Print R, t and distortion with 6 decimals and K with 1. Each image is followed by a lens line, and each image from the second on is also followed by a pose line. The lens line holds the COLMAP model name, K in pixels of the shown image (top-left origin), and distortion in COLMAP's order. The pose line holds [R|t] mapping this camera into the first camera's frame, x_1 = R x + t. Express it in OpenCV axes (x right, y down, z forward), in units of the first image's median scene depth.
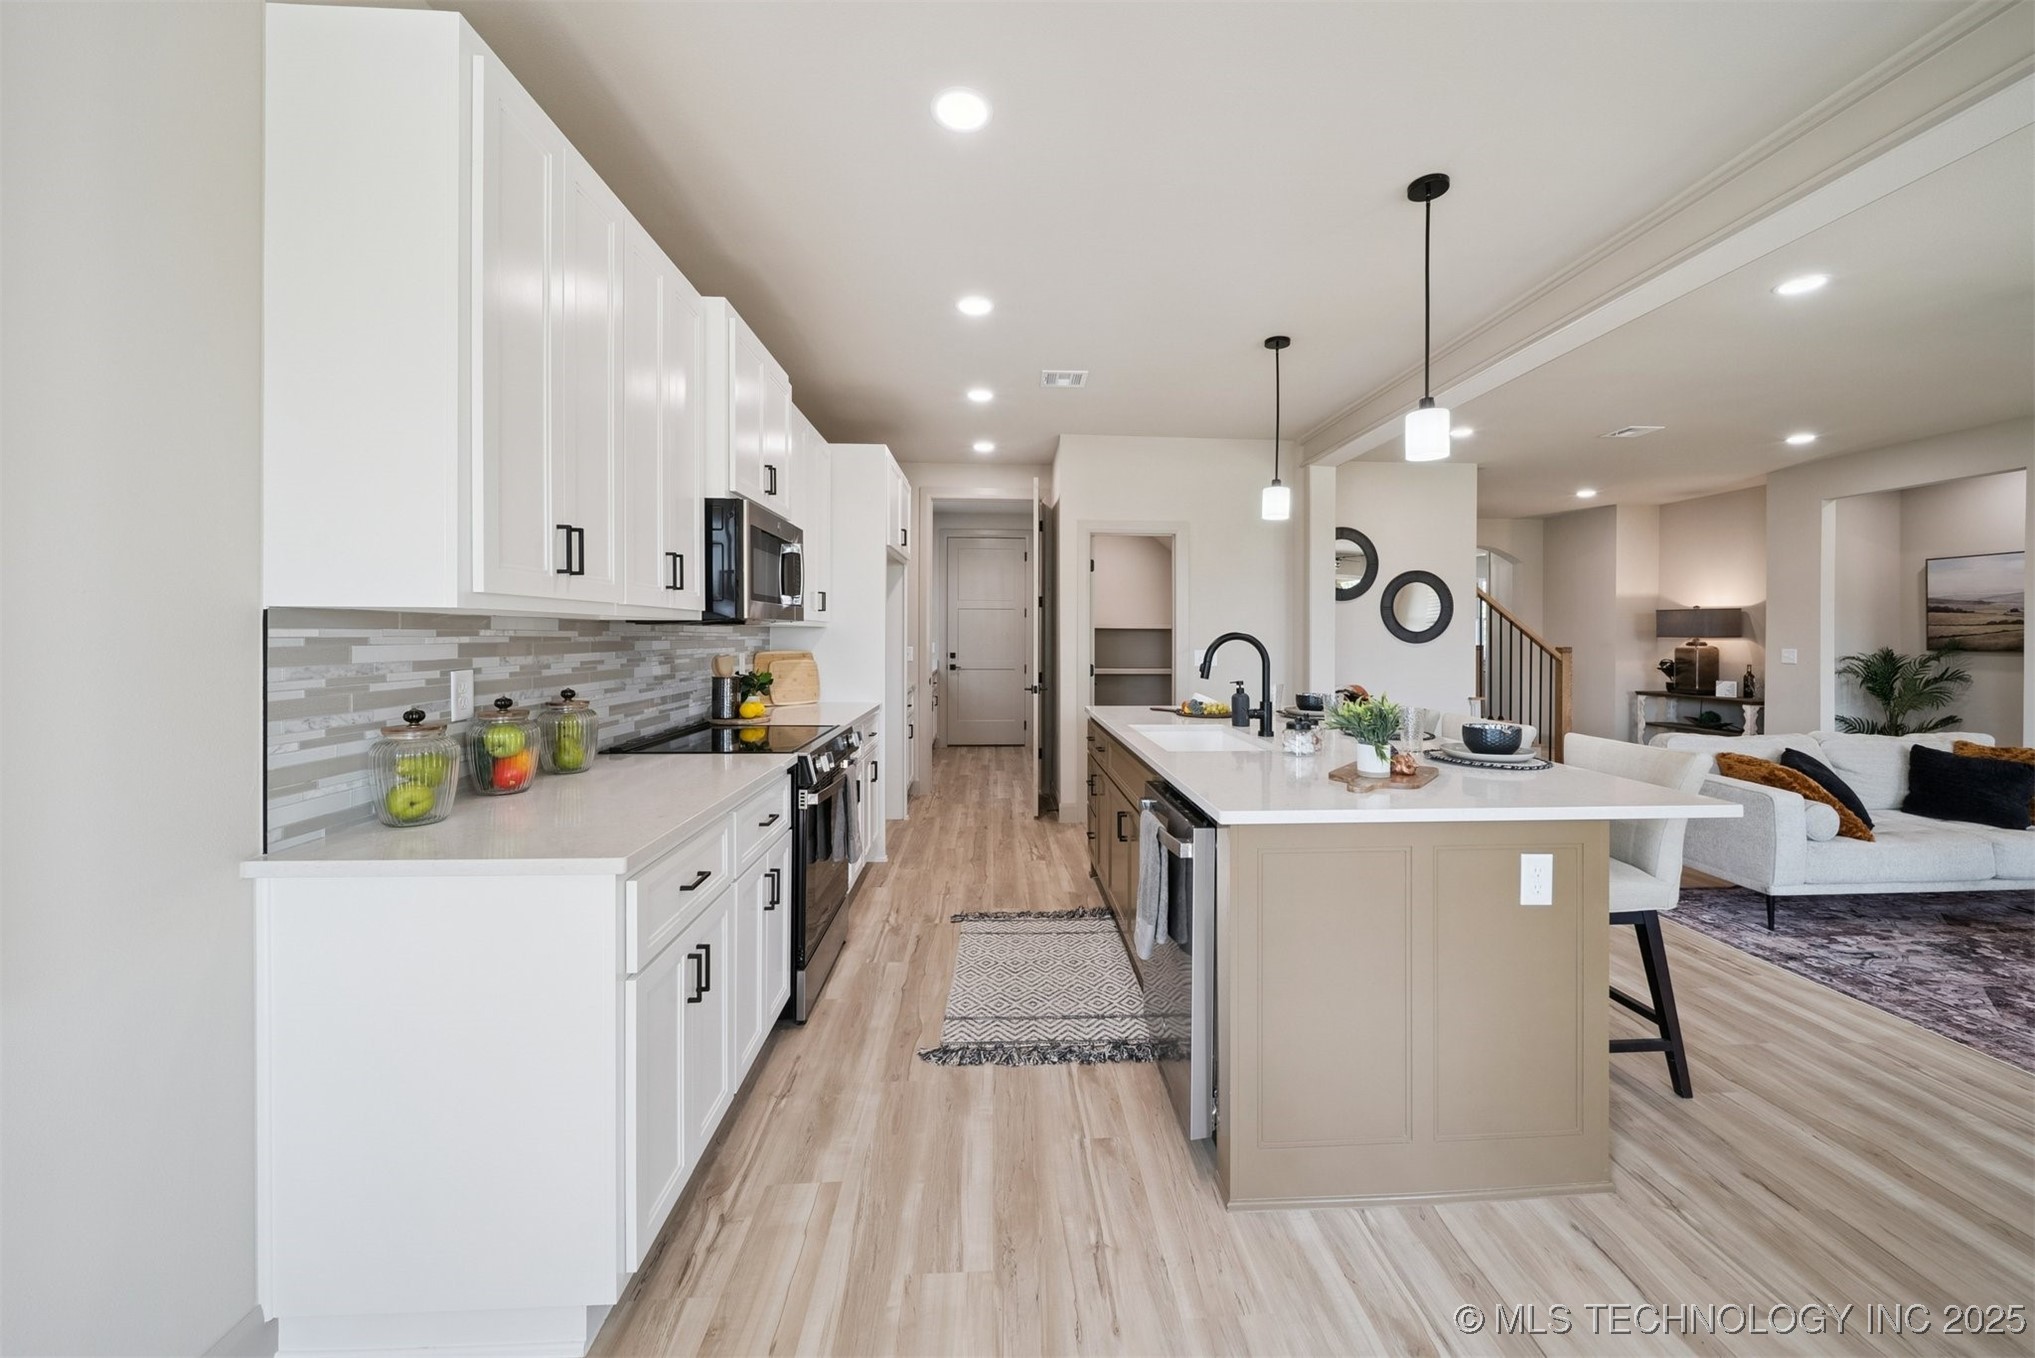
lens RADIAL K [[735.2, 0, 1061.2], [0, 735.2, 637.1], [0, 0, 1]] dist [-0.002225, -0.000939]
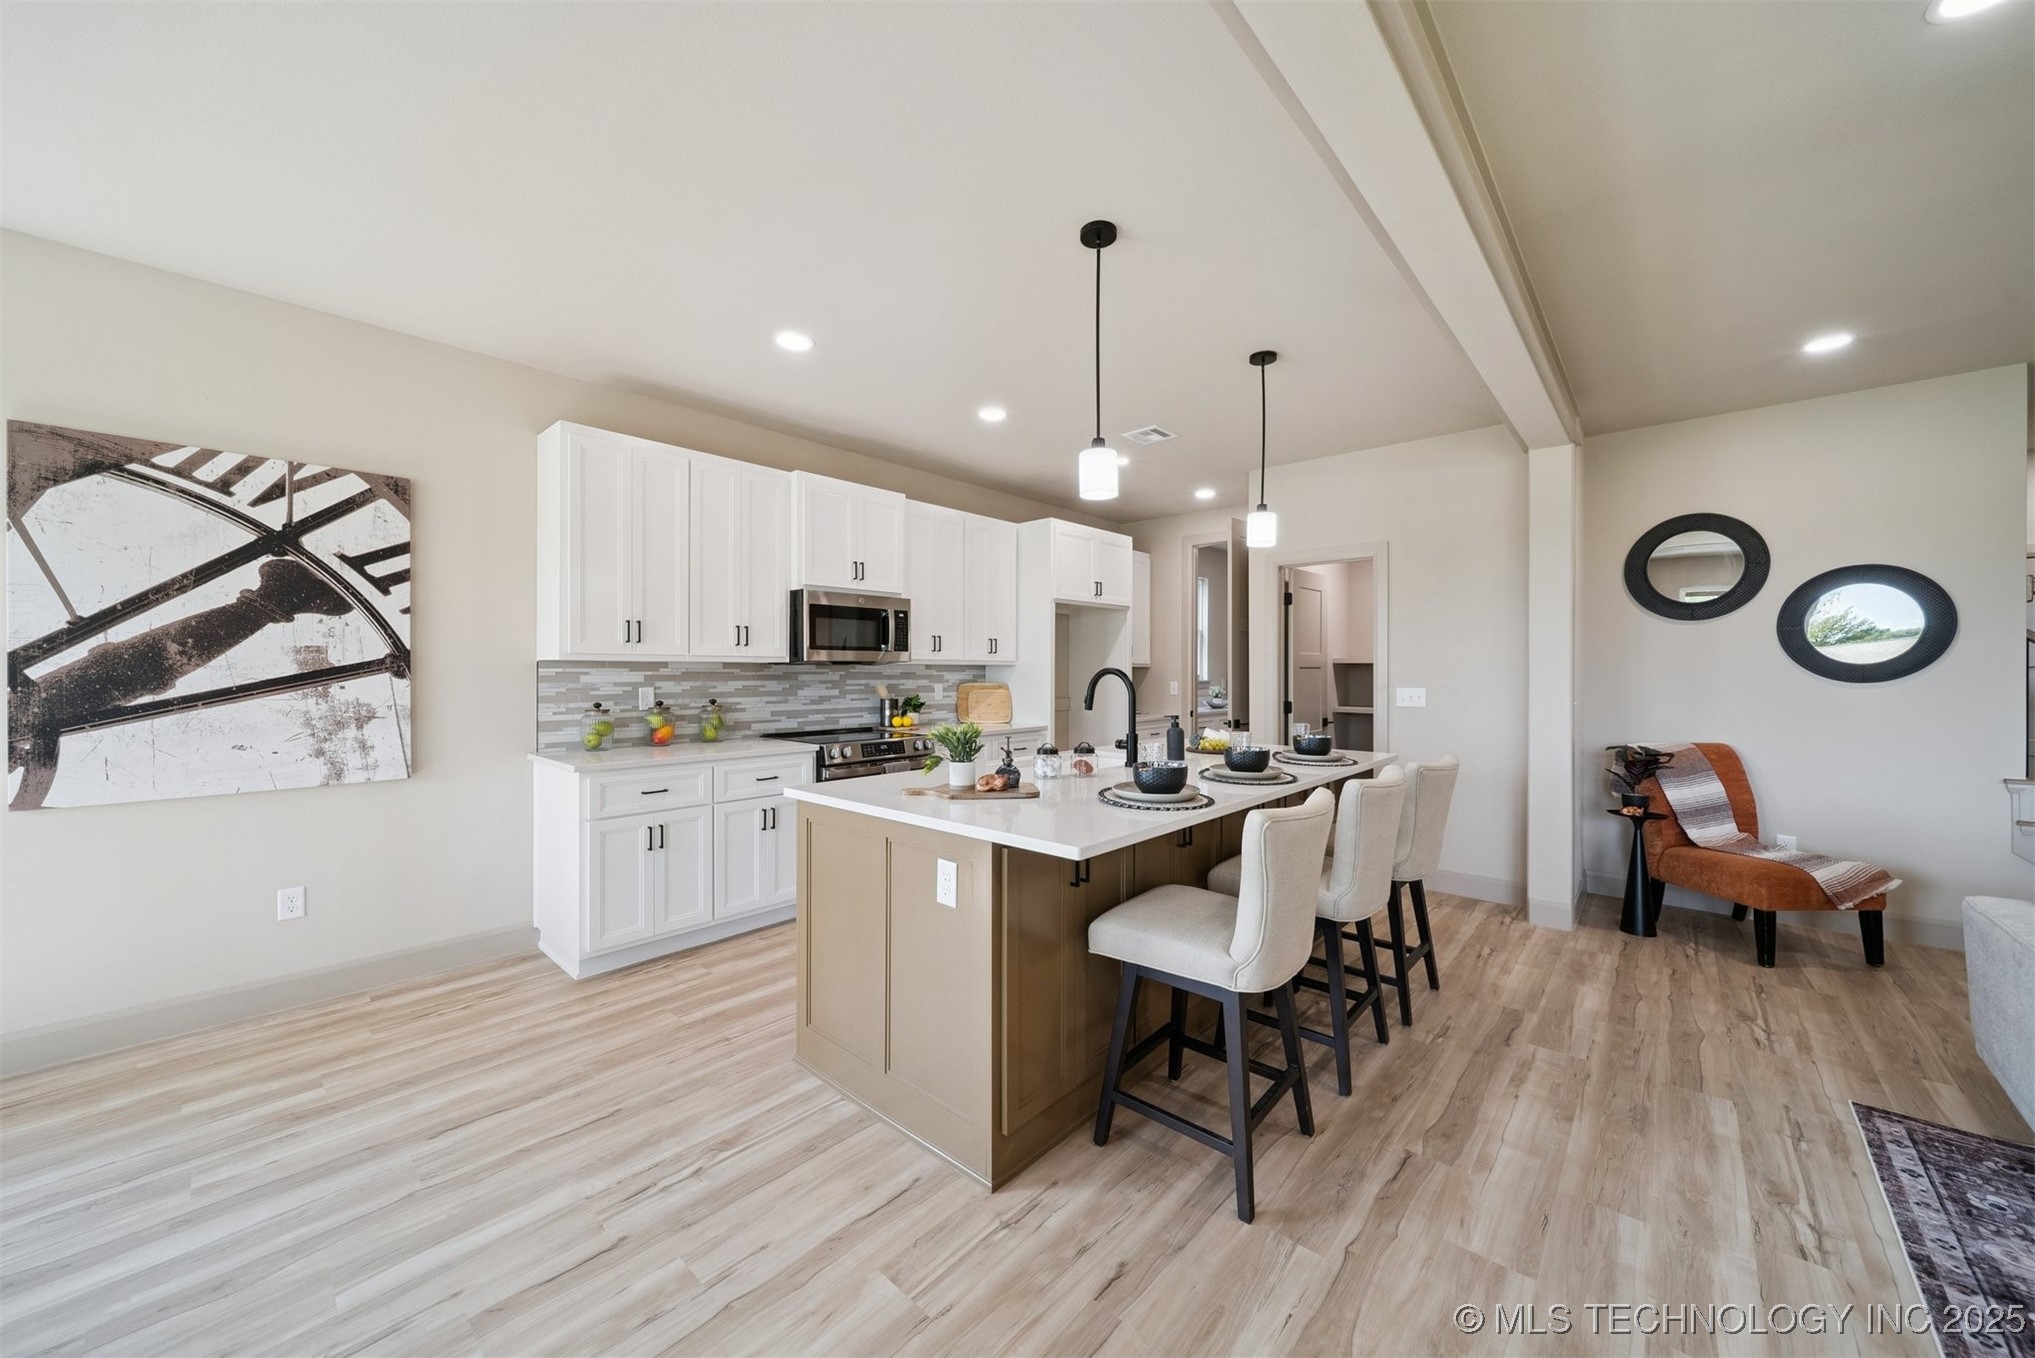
lens RADIAL K [[735.2, 0, 1051.2], [0, 735.2, 671.9], [0, 0, 1]] dist [-0.002225, -0.000939]
pose [[0.709950, -0.002710, -0.704246, 1.525275], [0.000204, 0.999993, -0.003643, 0.007995], [0.704252, 0.002443, 0.709946, 0.296181]]
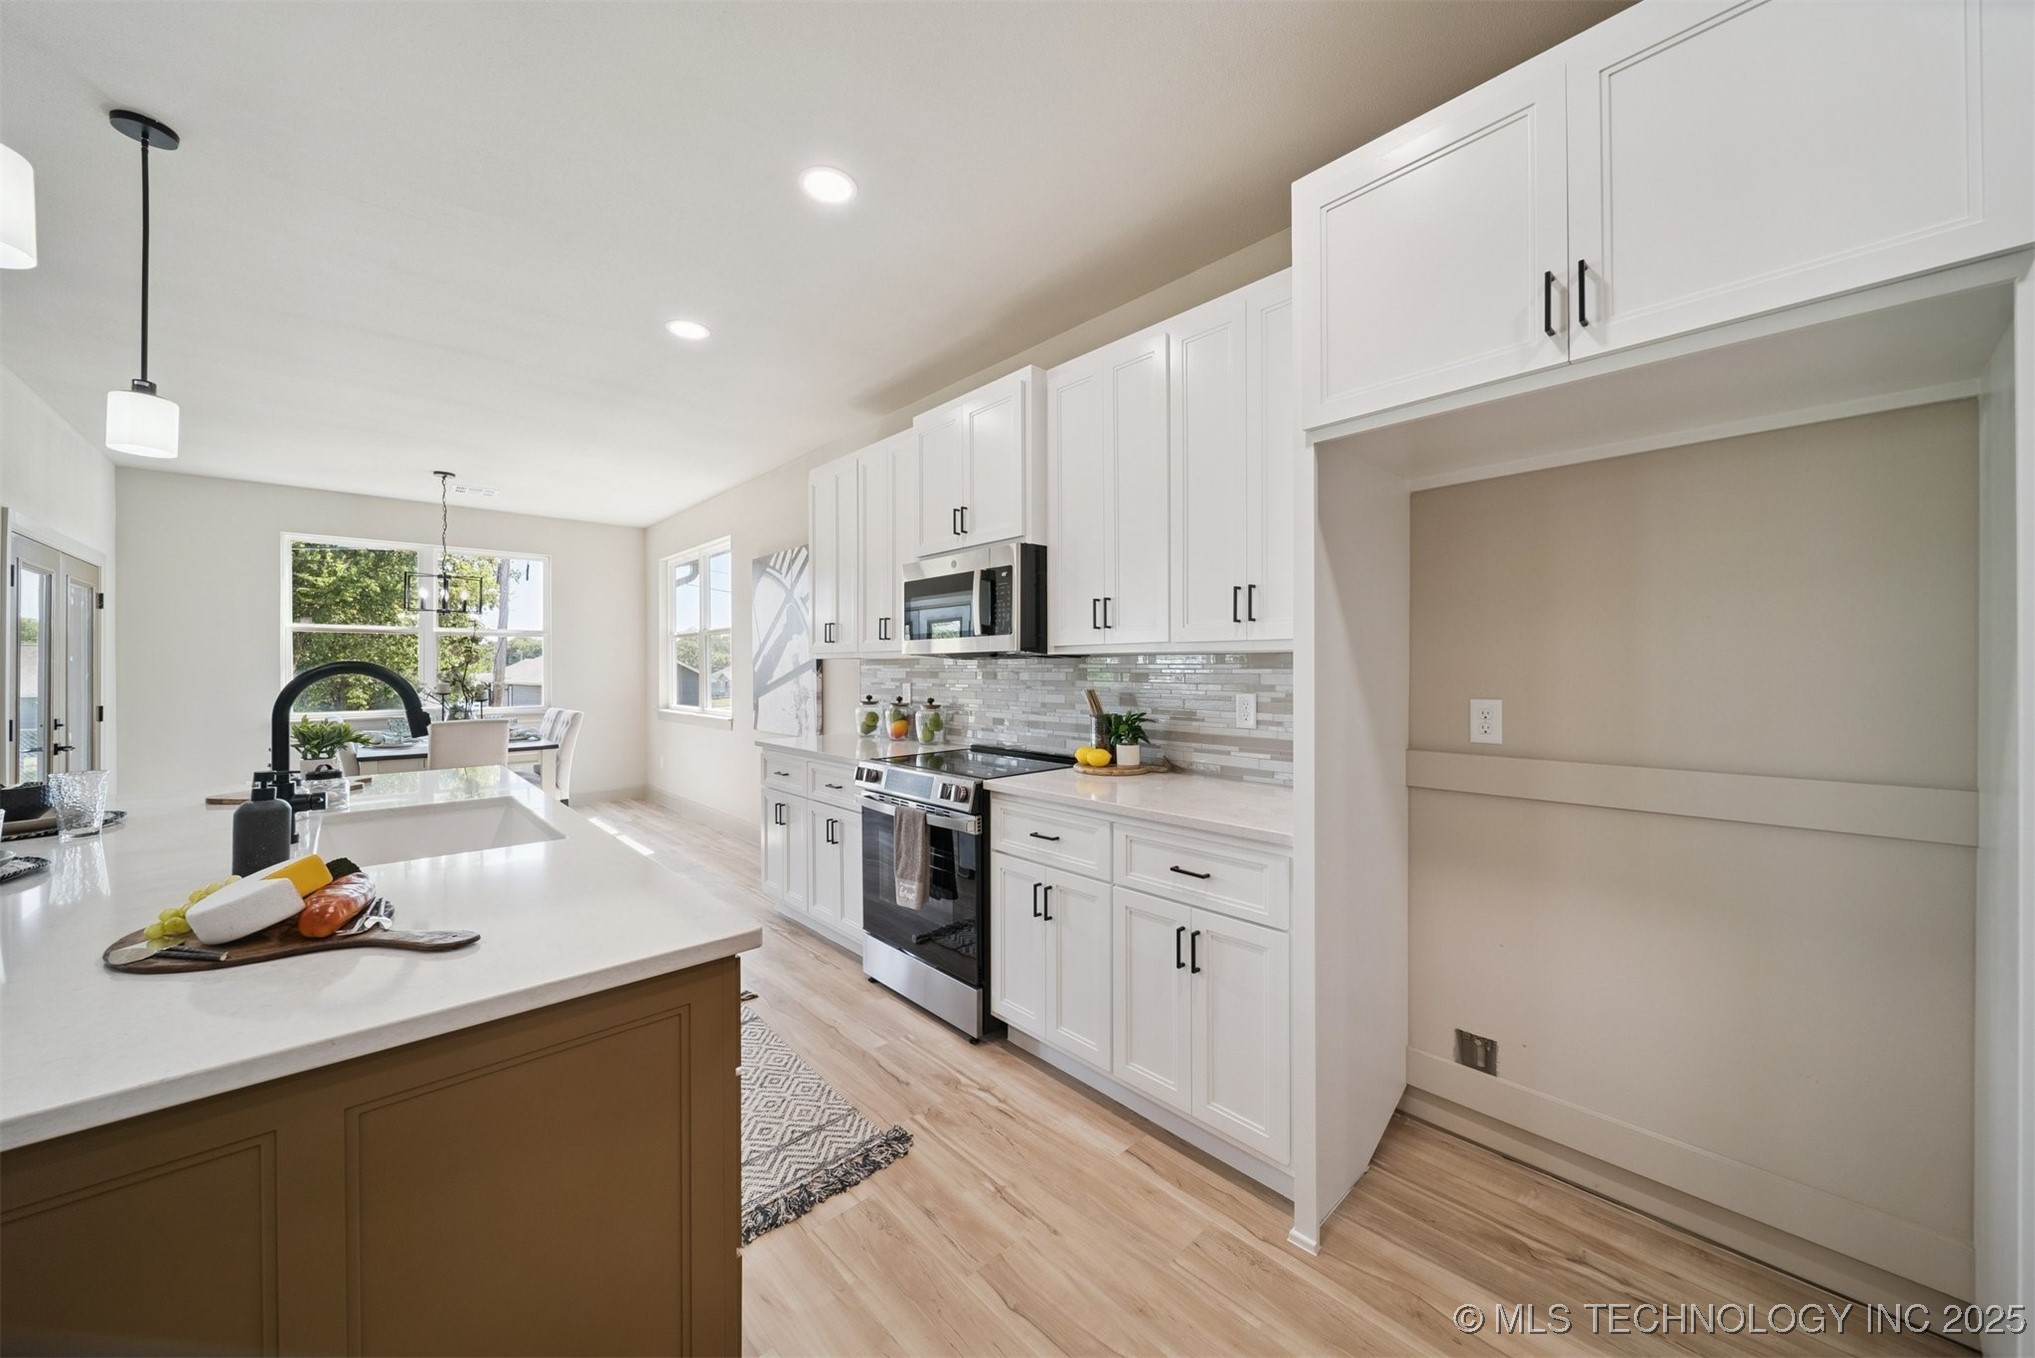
lens RADIAL K [[735.2, 0, 1018.3], [0, 735.2, 669.7], [0, 0, 1]] dist [-0.002225, -0.000939]
pose [[-0.794518, 0.002289, -0.607237, 0.280226], [0.000083, 0.999993, 0.003660, -0.004687], [0.607241, 0.002858, -0.794512, 2.948354]]
